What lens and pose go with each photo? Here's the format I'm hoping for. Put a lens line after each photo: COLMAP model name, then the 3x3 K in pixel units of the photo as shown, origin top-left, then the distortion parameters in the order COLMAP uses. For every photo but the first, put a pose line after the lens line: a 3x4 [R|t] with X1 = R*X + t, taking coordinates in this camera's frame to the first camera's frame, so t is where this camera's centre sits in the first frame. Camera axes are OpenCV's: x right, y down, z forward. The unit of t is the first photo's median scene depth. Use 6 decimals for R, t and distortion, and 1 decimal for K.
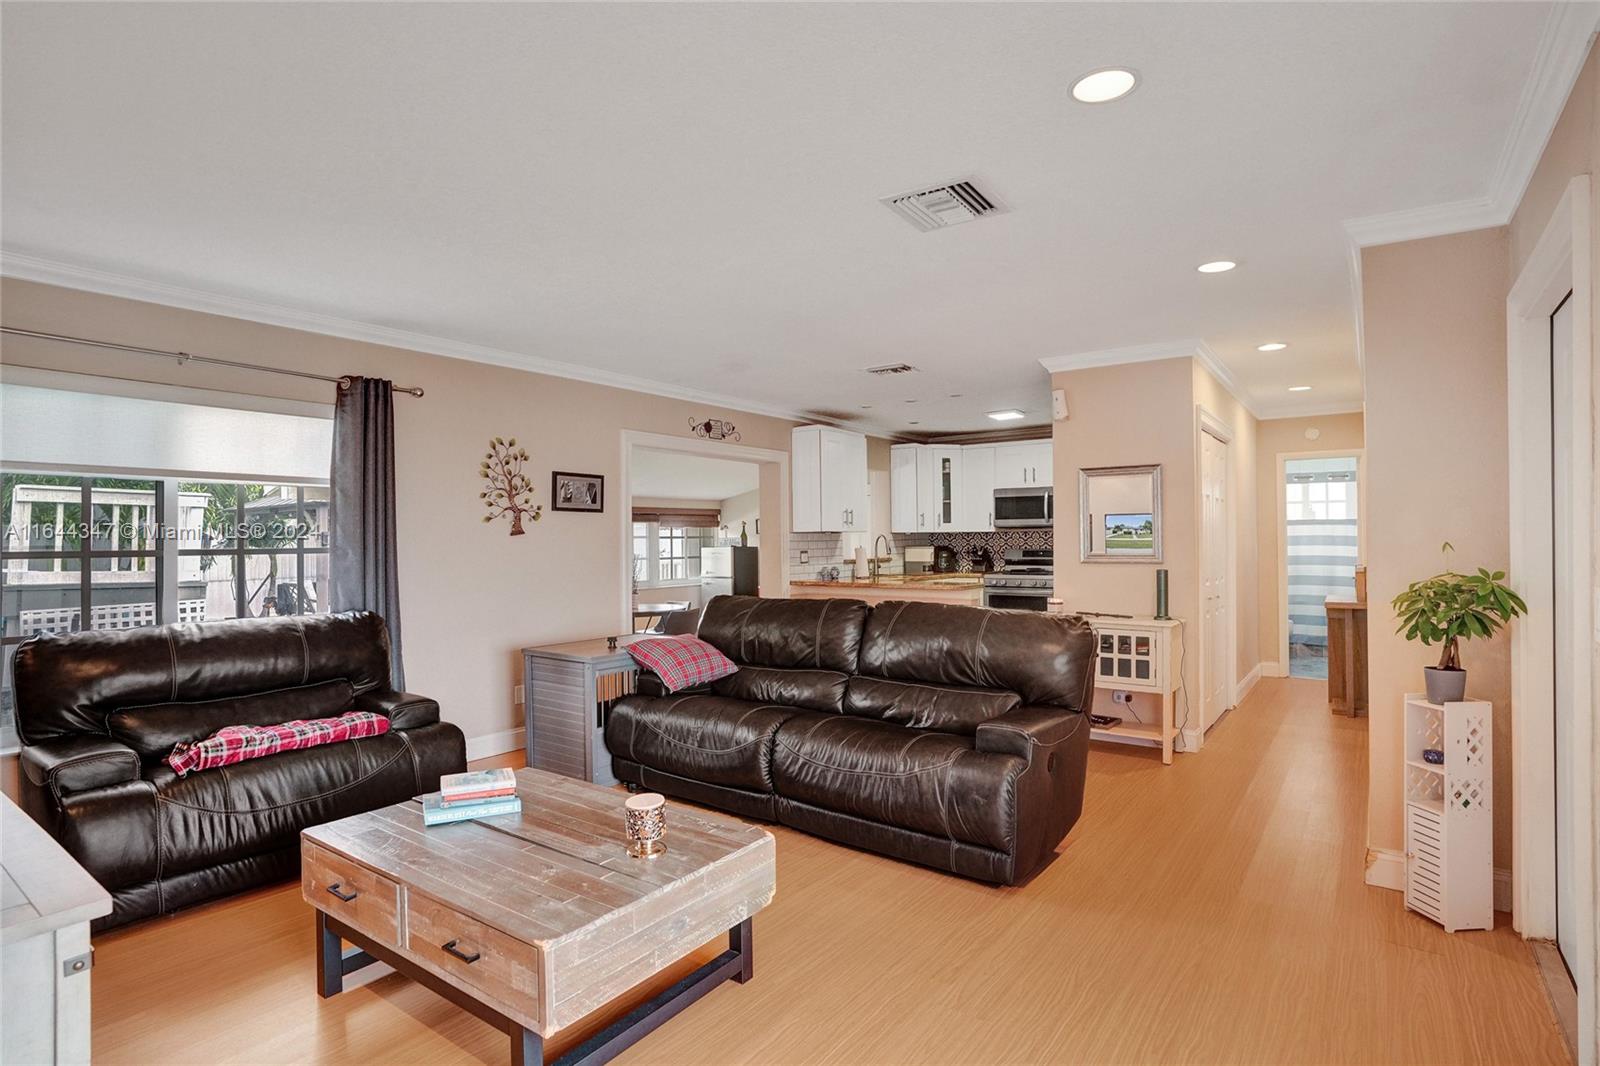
lens RADIAL K [[803.8, 0, 817.5], [0, 803.8, 537.3], [0, 0, 1]] dist [-0.031311, 0.007313]
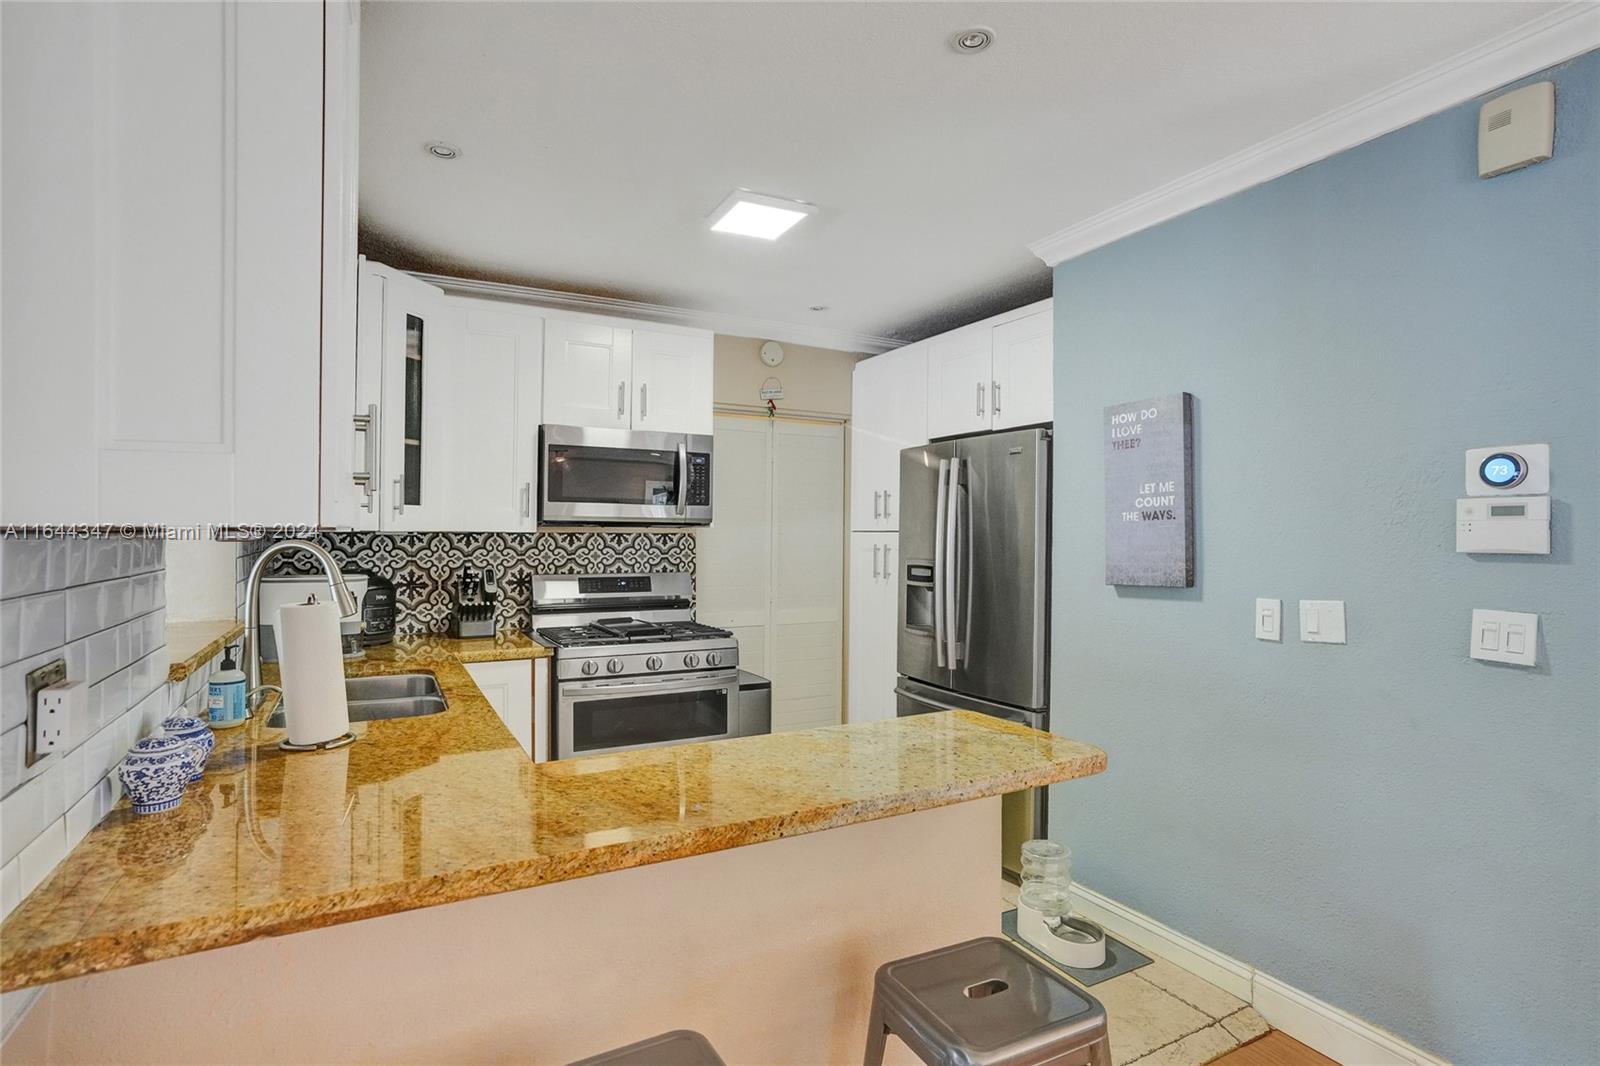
lens RADIAL K [[803.8, 0, 766.4], [0, 803.8, 534.4], [0, 0, 1]] dist [-0.031311, 0.007313]
pose [[0.460796, 0.013345, 0.887406, -0.070939], [-0.013109, 0.999880, -0.008229, -0.004467], [-0.887409, -0.007841, 0.460916, 0.718456]]
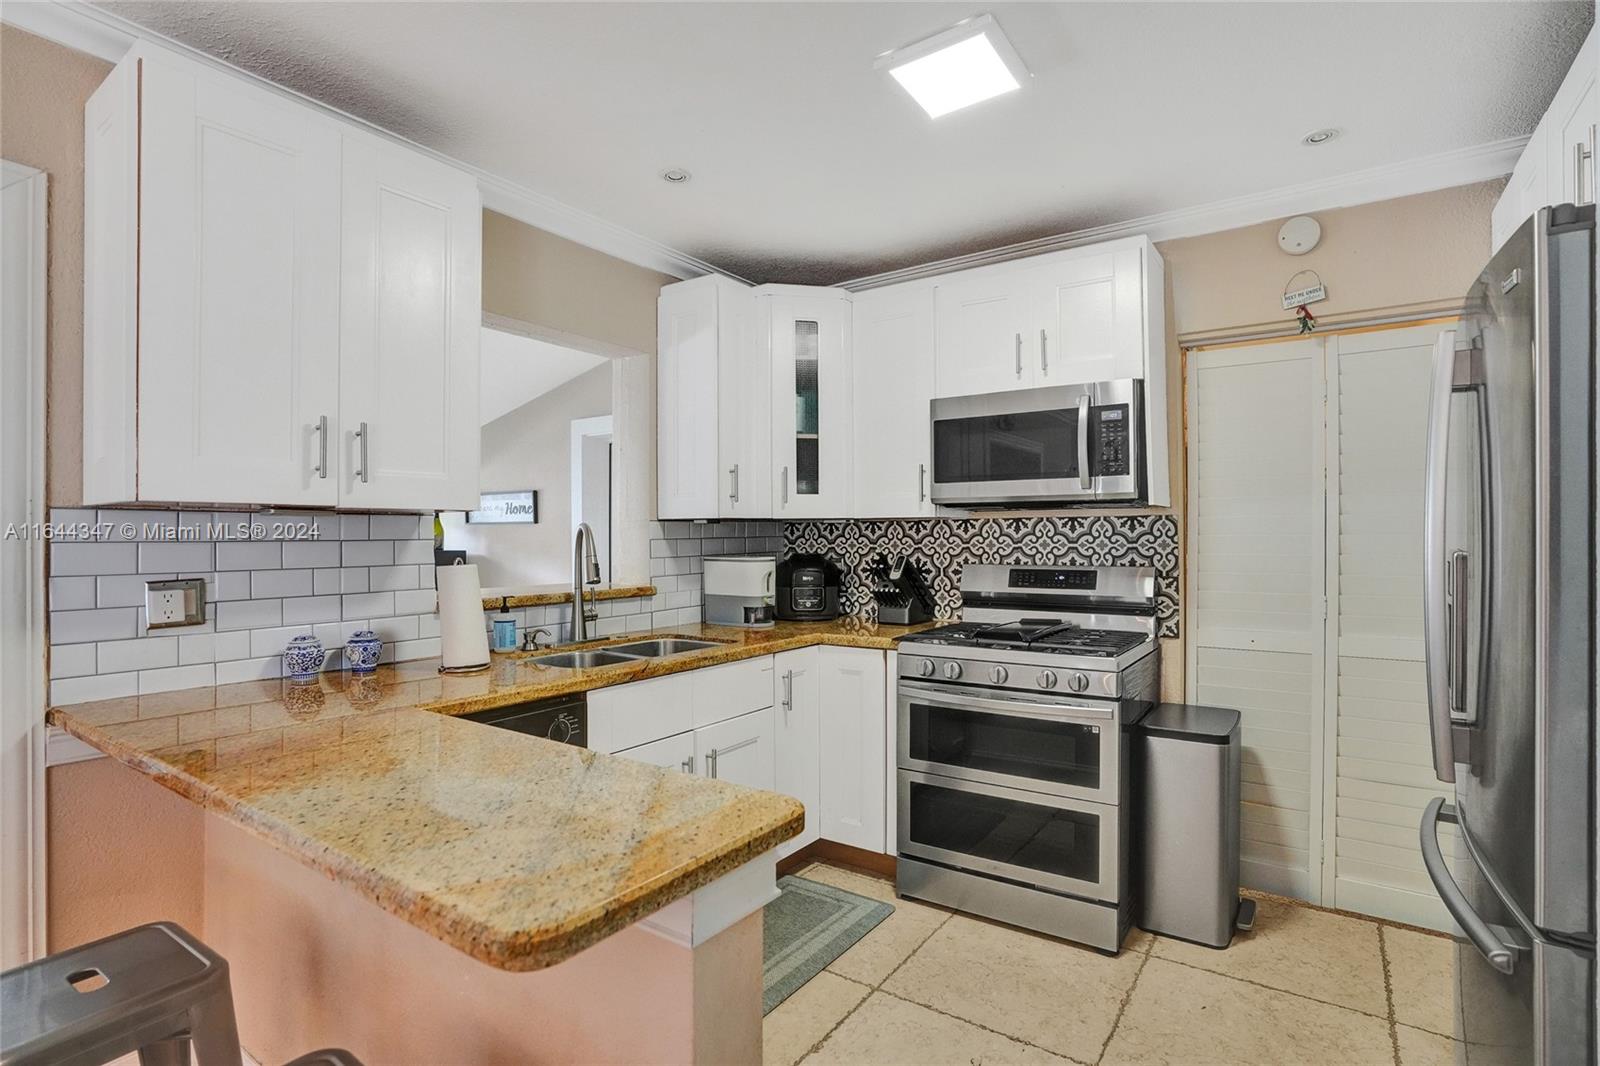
lens RADIAL K [[803.8, 0, 823.9], [0, 803.8, 534.6], [0, 0, 1]] dist [-0.031311, 0.007313]
pose [[0.999479, 0.008688, 0.031073, 0.158983], [-0.008714, 0.999962, 0.000705, 0.000934], [-0.031066, -0.000976, 0.999517, 0.635432]]
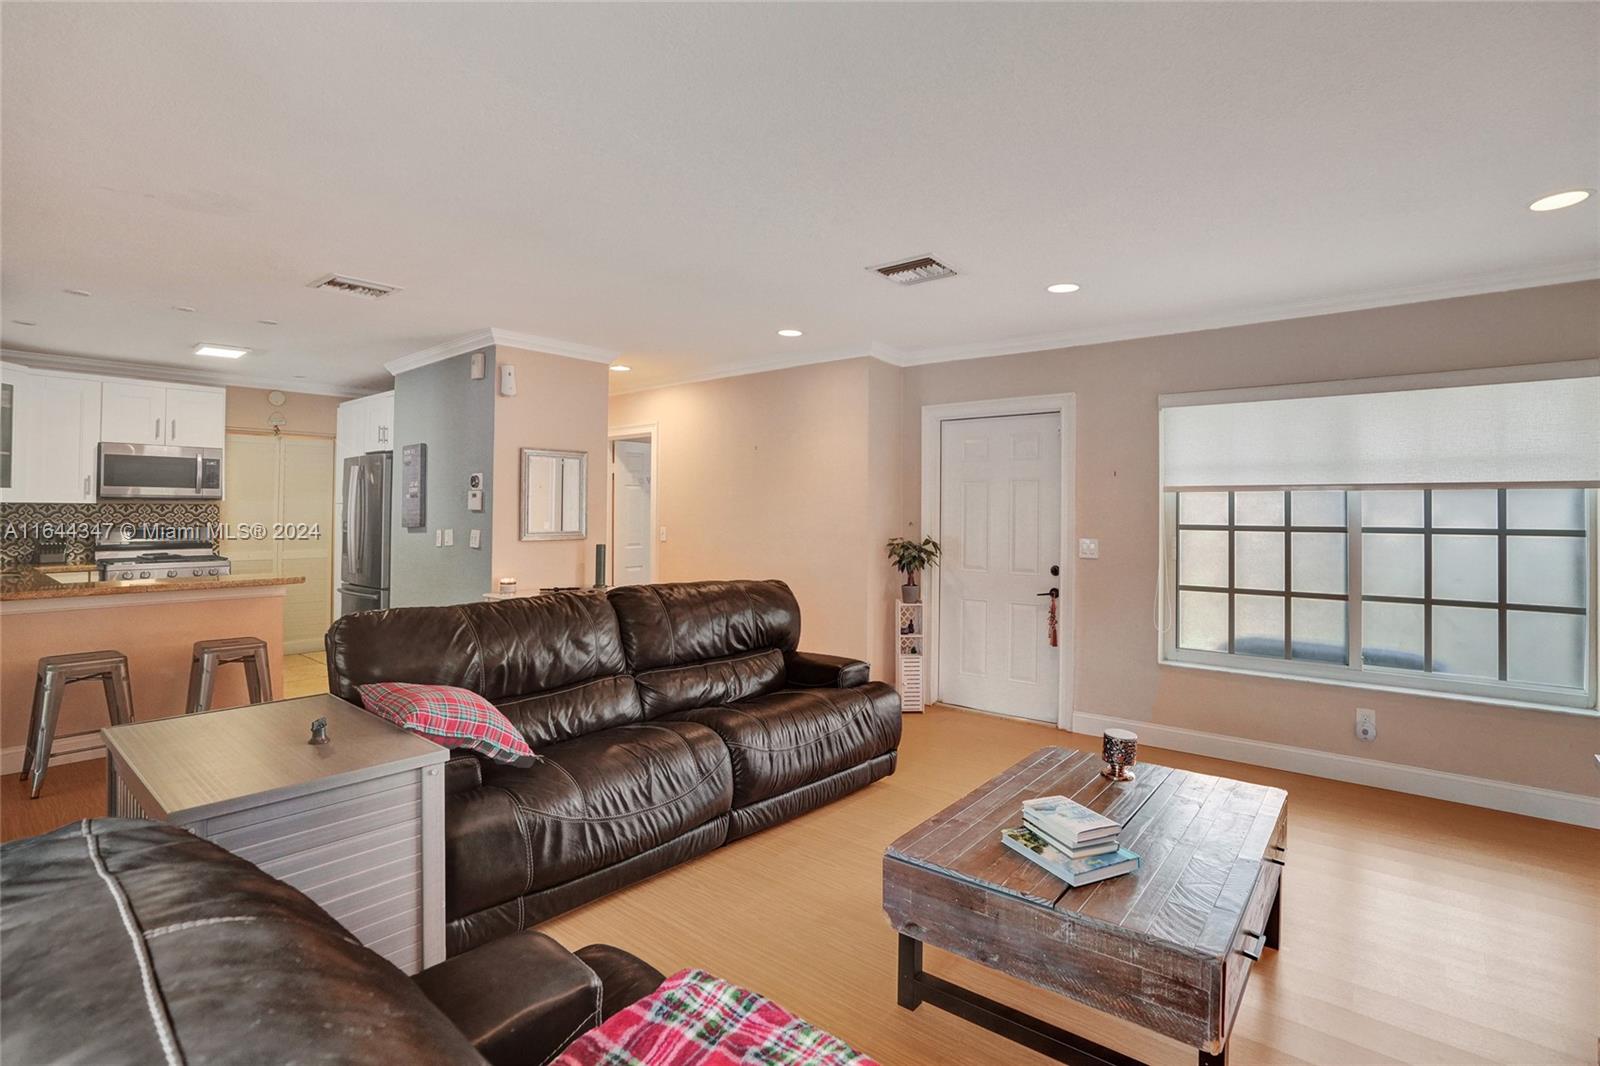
lens RADIAL K [[754.0, 0, 789.1], [0, 754.0, 504.1], [0, 0, 1]] dist [-0.034422, 0.007749]
pose [[0.073927, 0.021245, 0.997037, -0.356851], [-0.008913, 0.999747, -0.020642, 0.001296], [-0.997224, -0.007361, 0.074097, 0.363288]]
